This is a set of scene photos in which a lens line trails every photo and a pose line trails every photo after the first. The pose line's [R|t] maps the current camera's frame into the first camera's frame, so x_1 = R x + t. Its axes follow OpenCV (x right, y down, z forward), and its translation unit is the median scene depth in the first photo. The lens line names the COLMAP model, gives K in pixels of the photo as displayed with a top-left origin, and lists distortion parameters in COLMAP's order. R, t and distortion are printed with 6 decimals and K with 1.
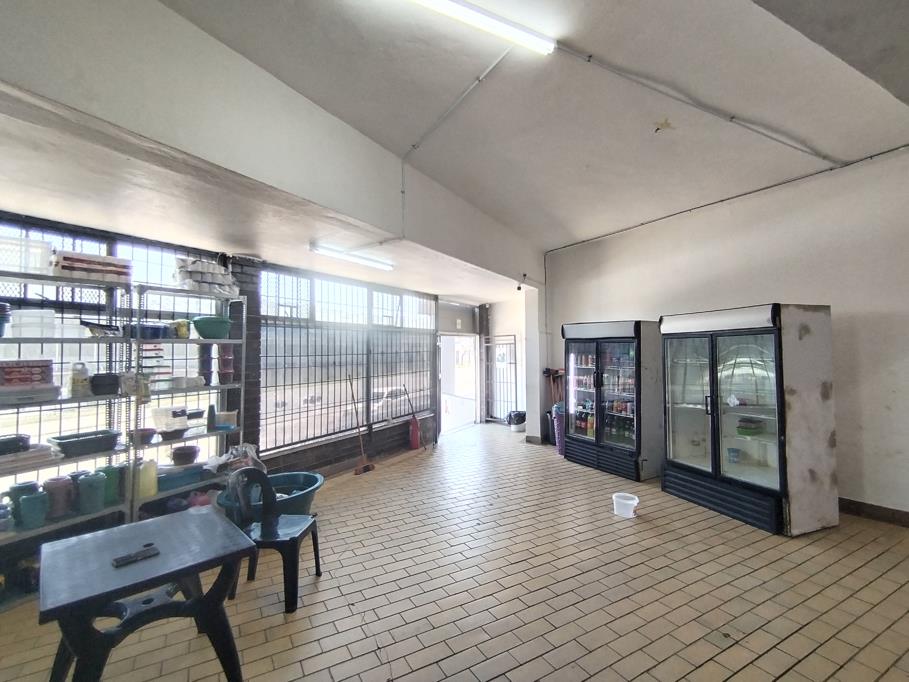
lens RADIAL K [[424.3, 0, 456.3], [0, 424.3, 341.0], [0, 0, 1]] dist [-0.008966, 0.000123]
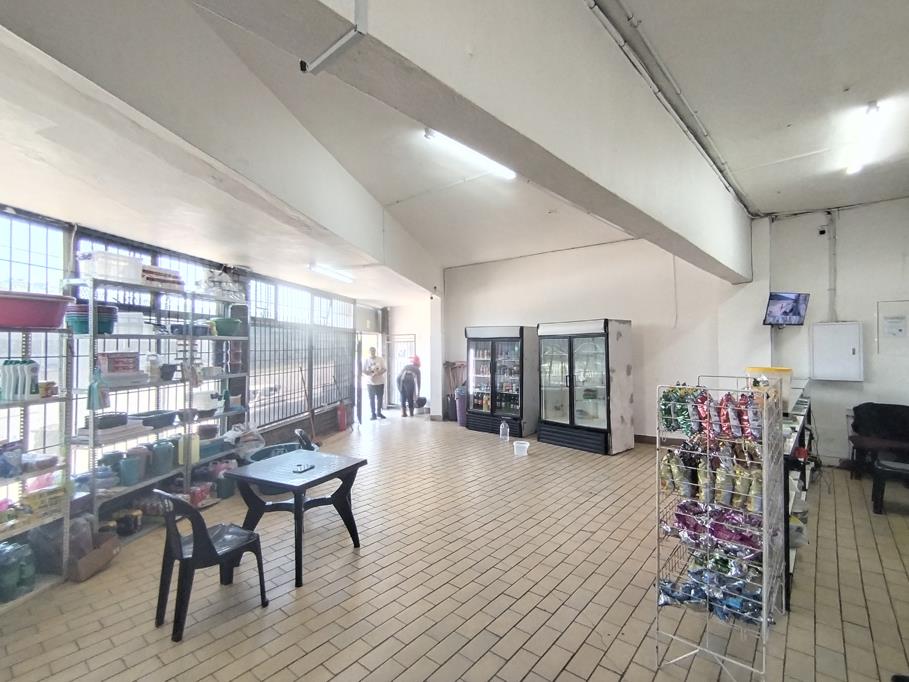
lens RADIAL K [[424.3, 0, 455.8], [0, 424.3, 340.7], [0, 0, 1]] dist [-0.008966, 0.000123]
pose [[0.938696, 0.007033, 0.344673, -0.338973], [-0.008647, 0.999958, 0.003147, -0.000932], [-0.344636, -0.005934, 0.938718, -0.336182]]
